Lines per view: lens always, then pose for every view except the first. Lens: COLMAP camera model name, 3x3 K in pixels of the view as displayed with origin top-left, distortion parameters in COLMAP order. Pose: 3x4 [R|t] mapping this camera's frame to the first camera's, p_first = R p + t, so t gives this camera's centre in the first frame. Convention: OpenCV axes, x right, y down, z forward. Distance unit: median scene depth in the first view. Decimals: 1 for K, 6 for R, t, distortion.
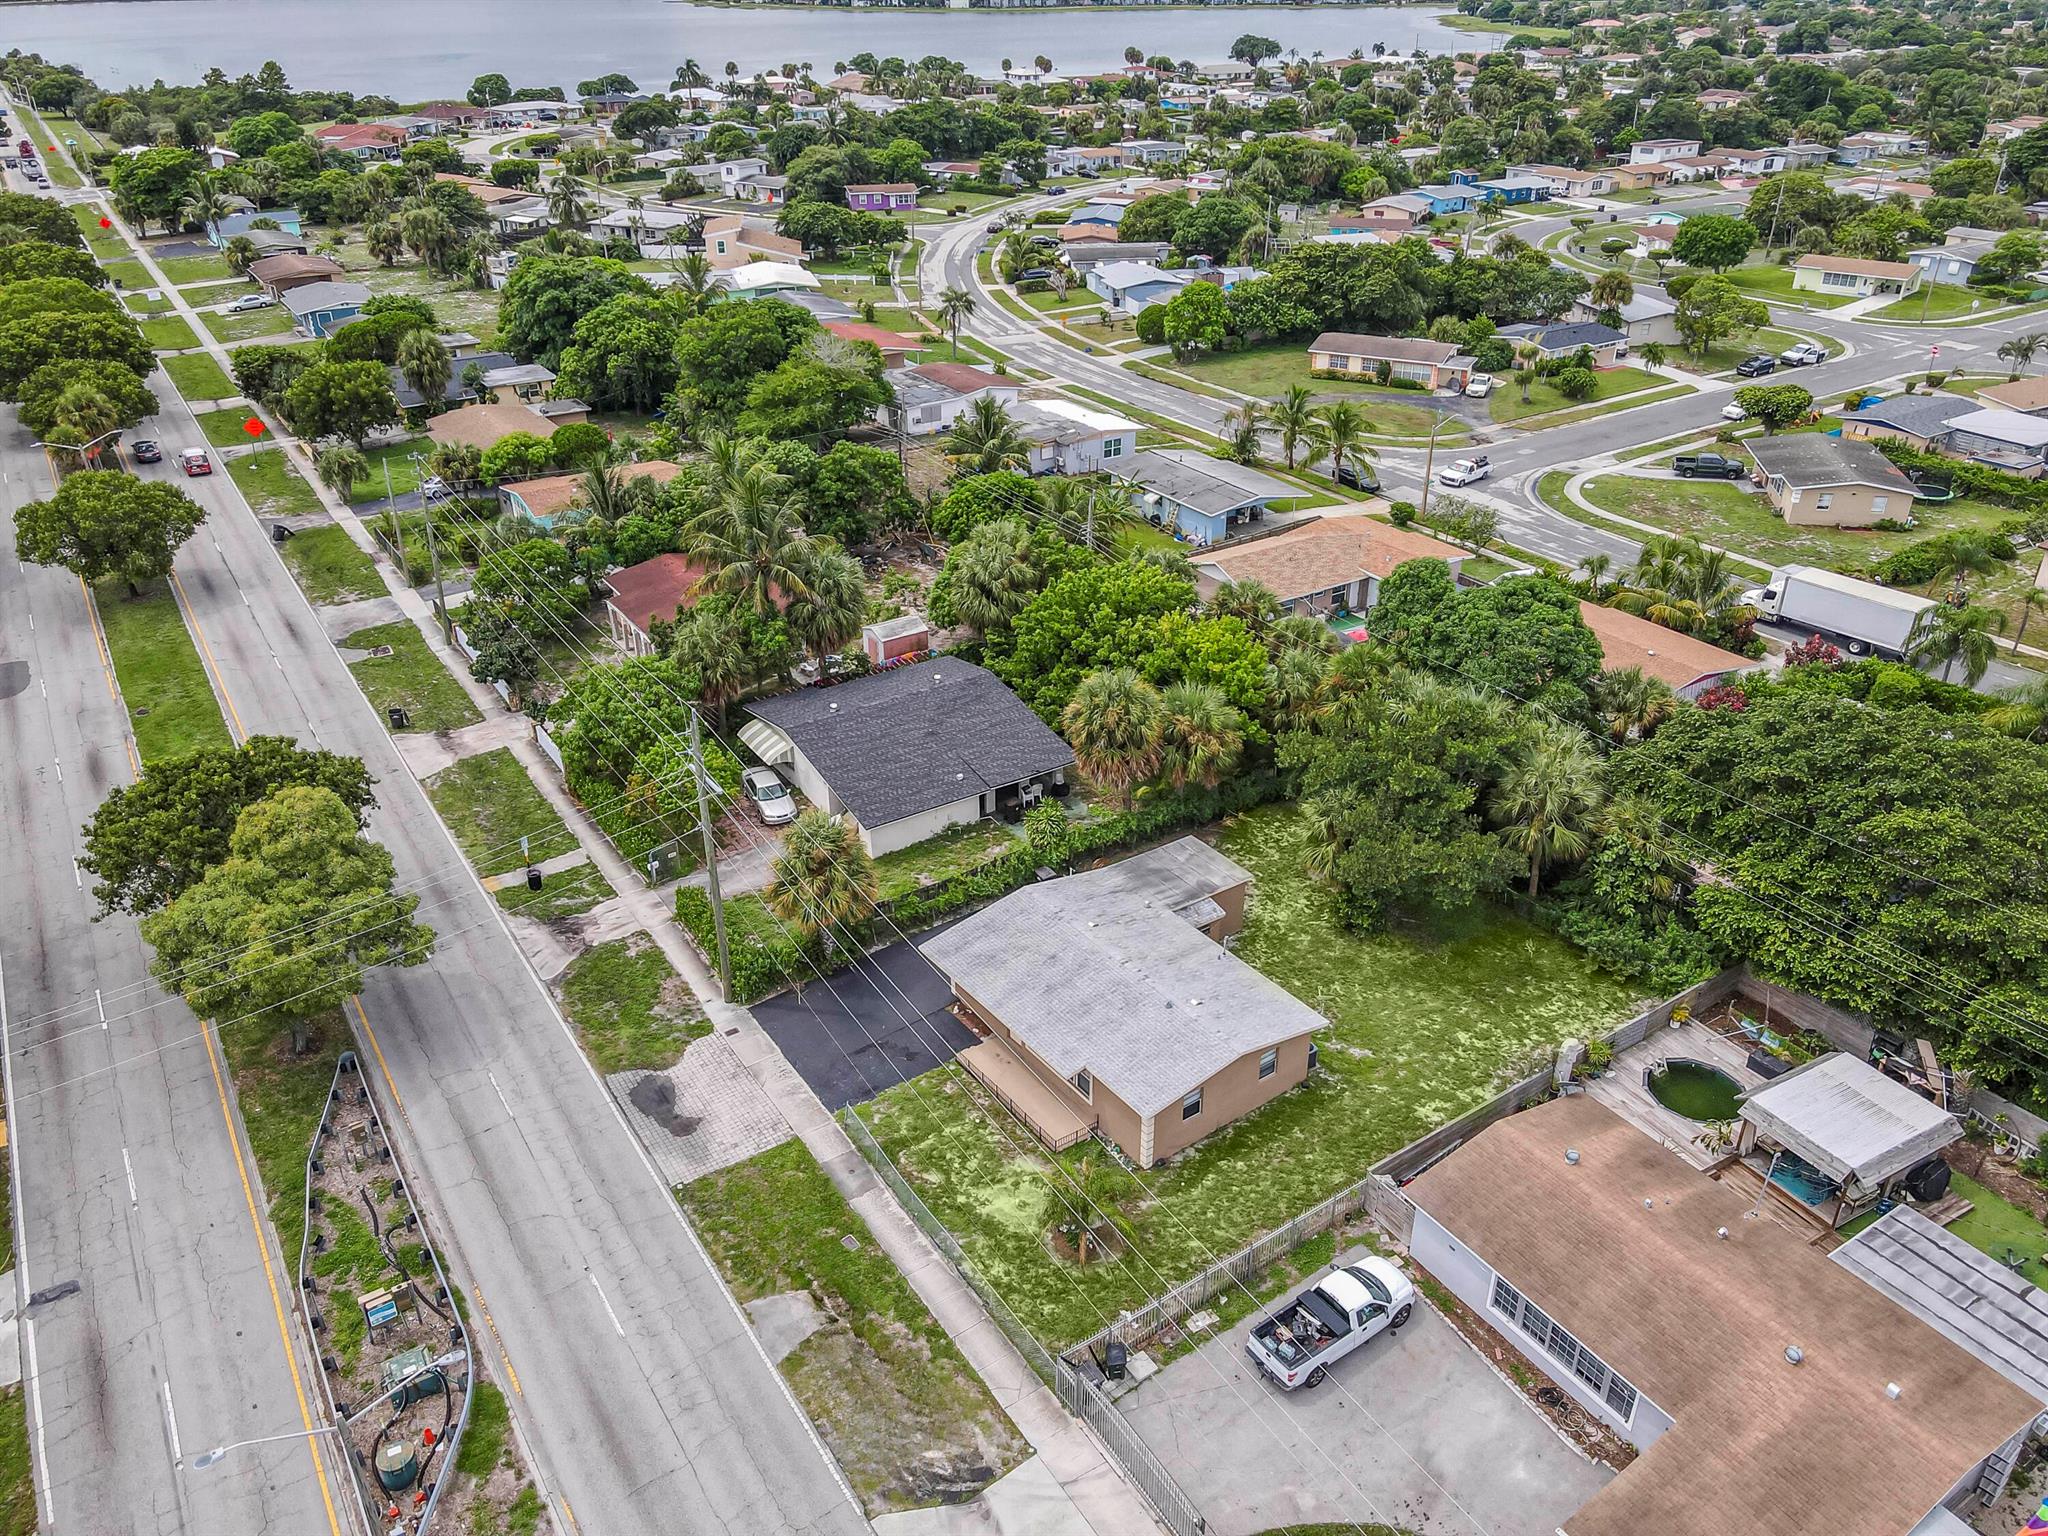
lens RADIAL K [[1486.7, 0, 1026.4], [0, 1486.7, 769.2], [0, 0, 1]] dist [0.013096, 0.006026]
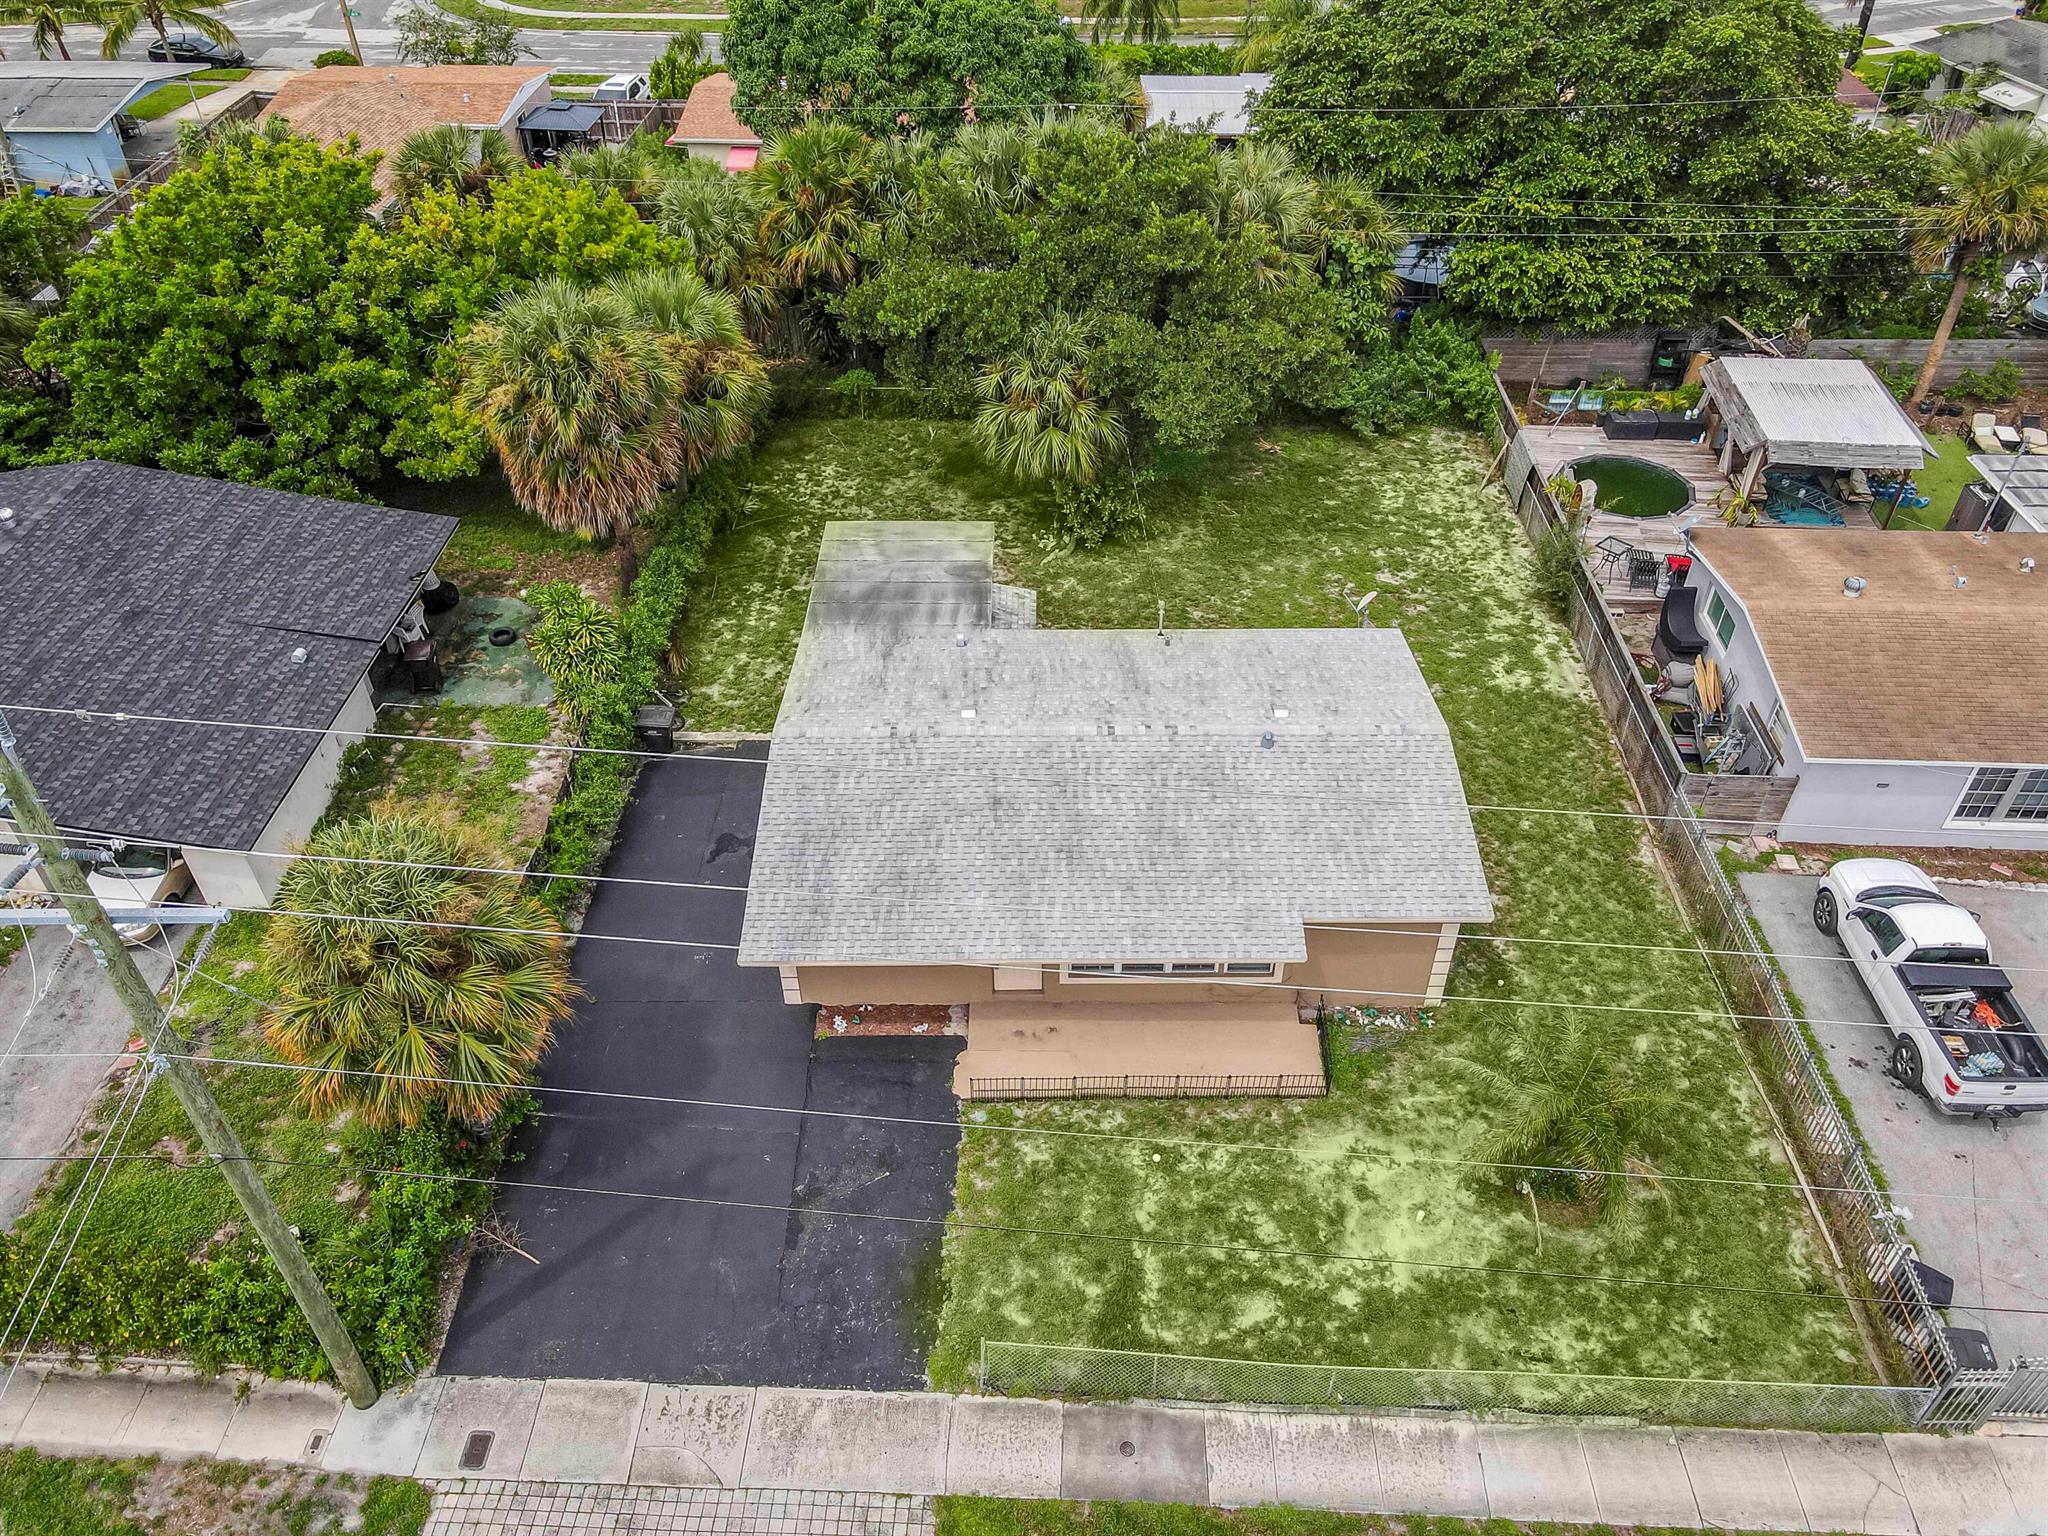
lens RADIAL K [[1486.7, 0, 1019.2], [0, 1486.7, 767.1], [0, 0, 1]] dist [0.013096, 0.006026]
pose [[0.584317, -0.524919, 0.618897, -0.285984], [0.391018, 0.850379, 0.352080, -0.053595], [-0.711111, 0.036273, 0.702144, 0.692781]]
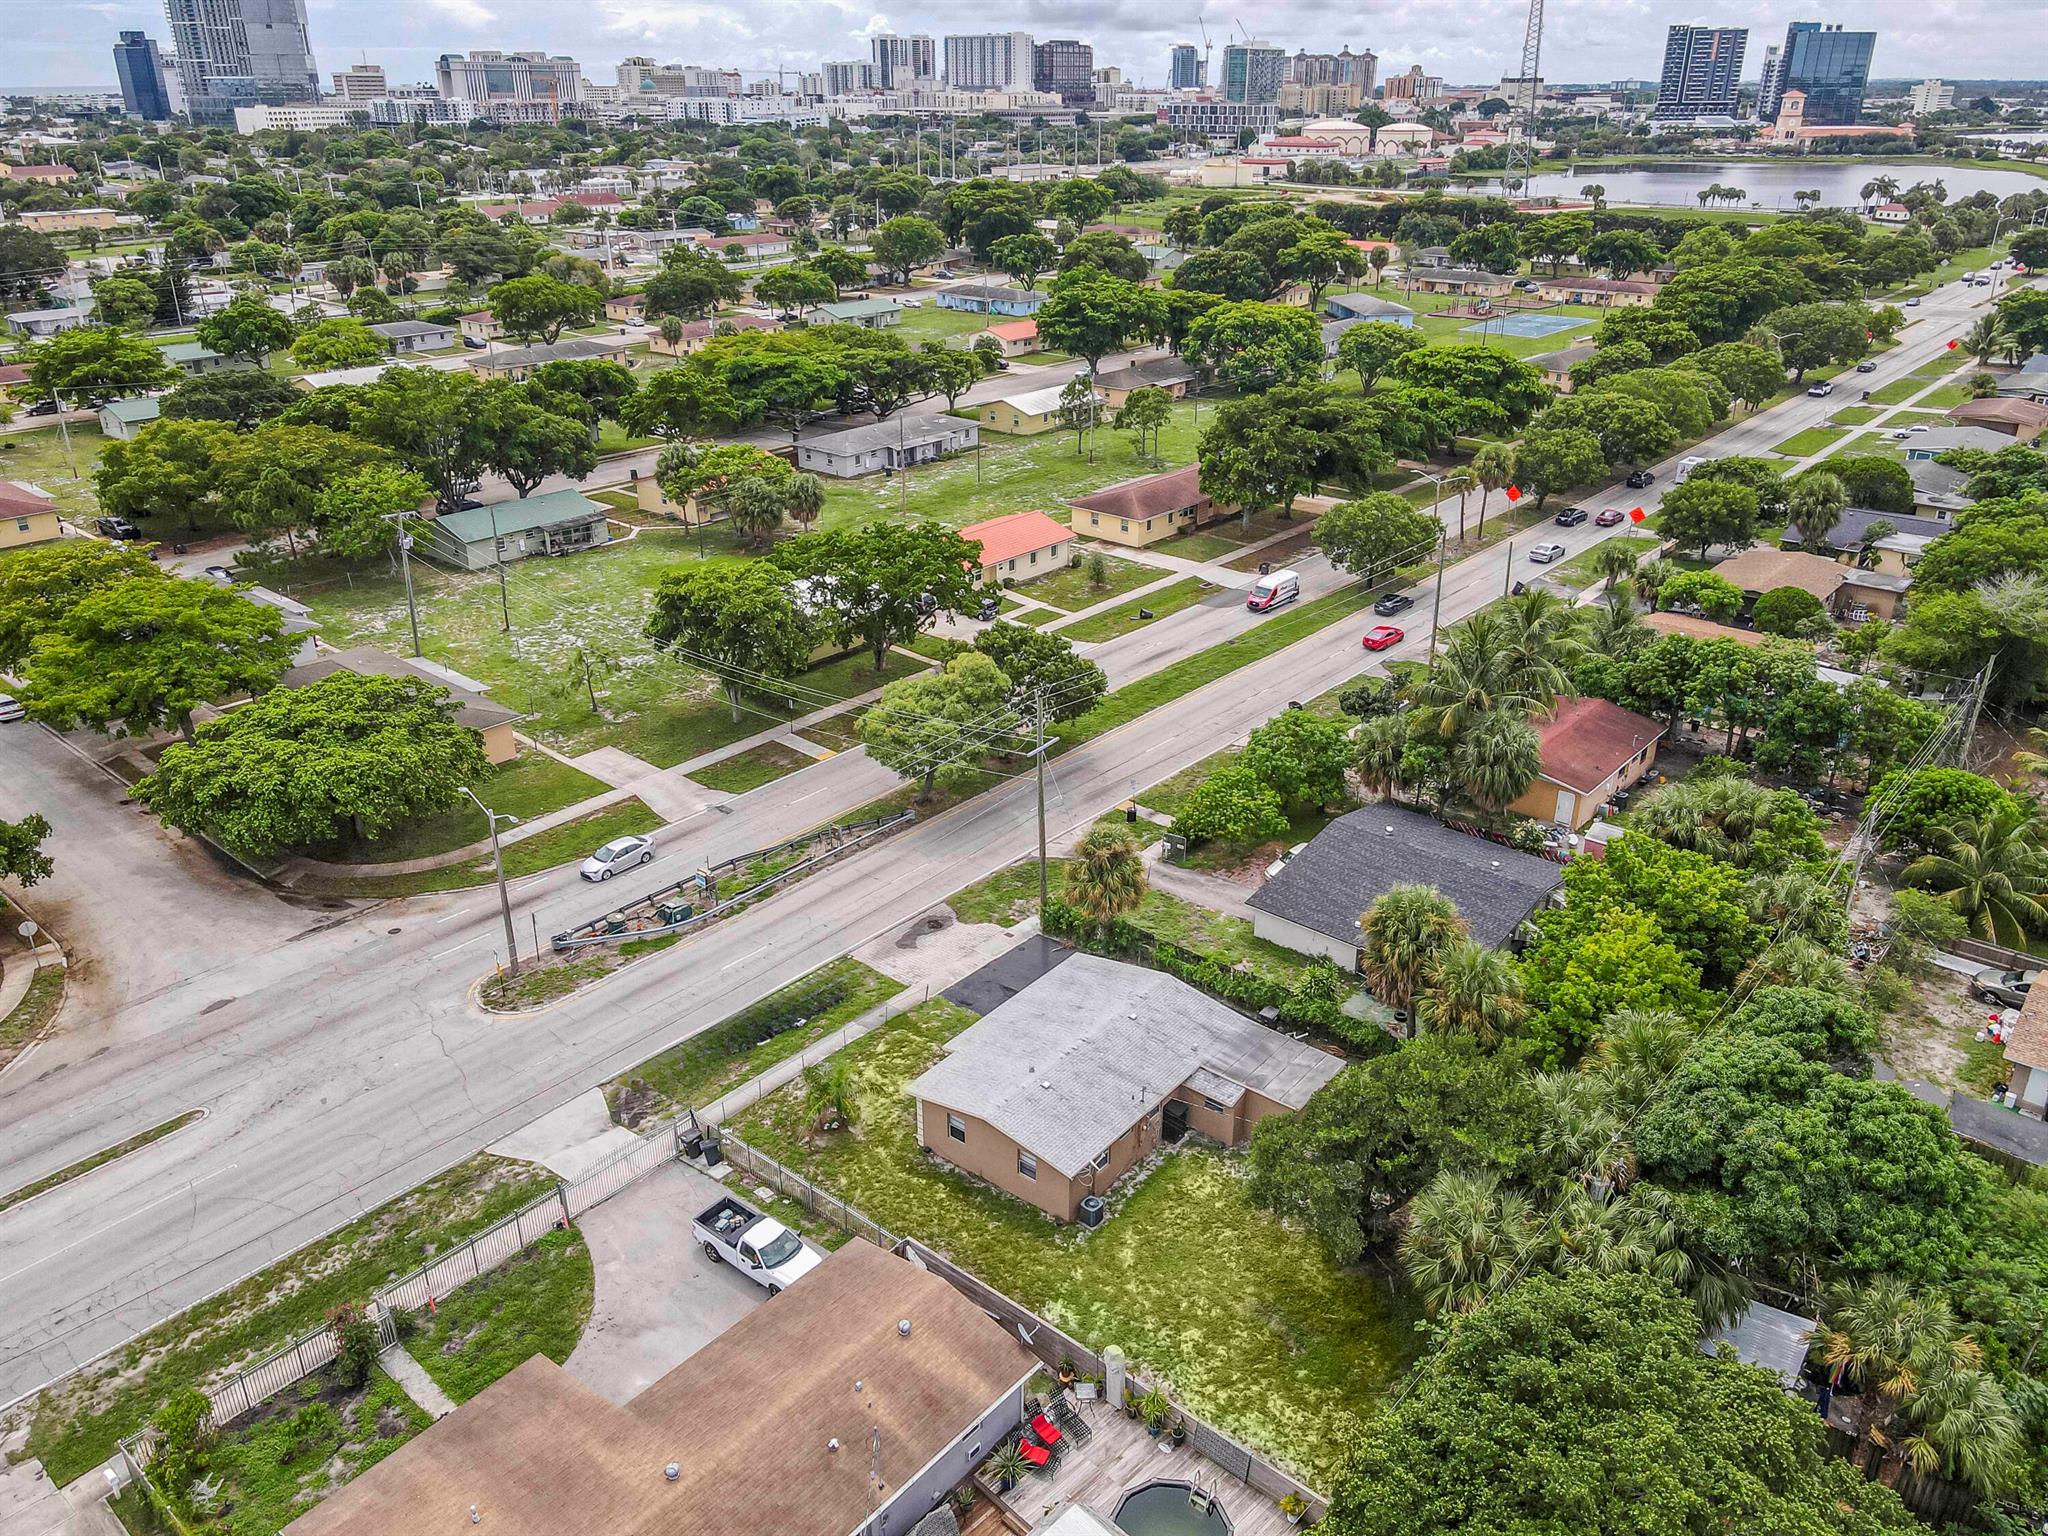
lens RADIAL K [[1486.7, 0, 1024.4], [0, 1486.7, 768.0], [0, 0, 1]] dist [0.013096, 0.006026]
pose [[0.273895, 0.407480, -0.871173, 0.976358], [-0.461491, 0.850401, 0.252673, -0.314633], [0.843806, 0.332832, 0.420969, 0.447440]]
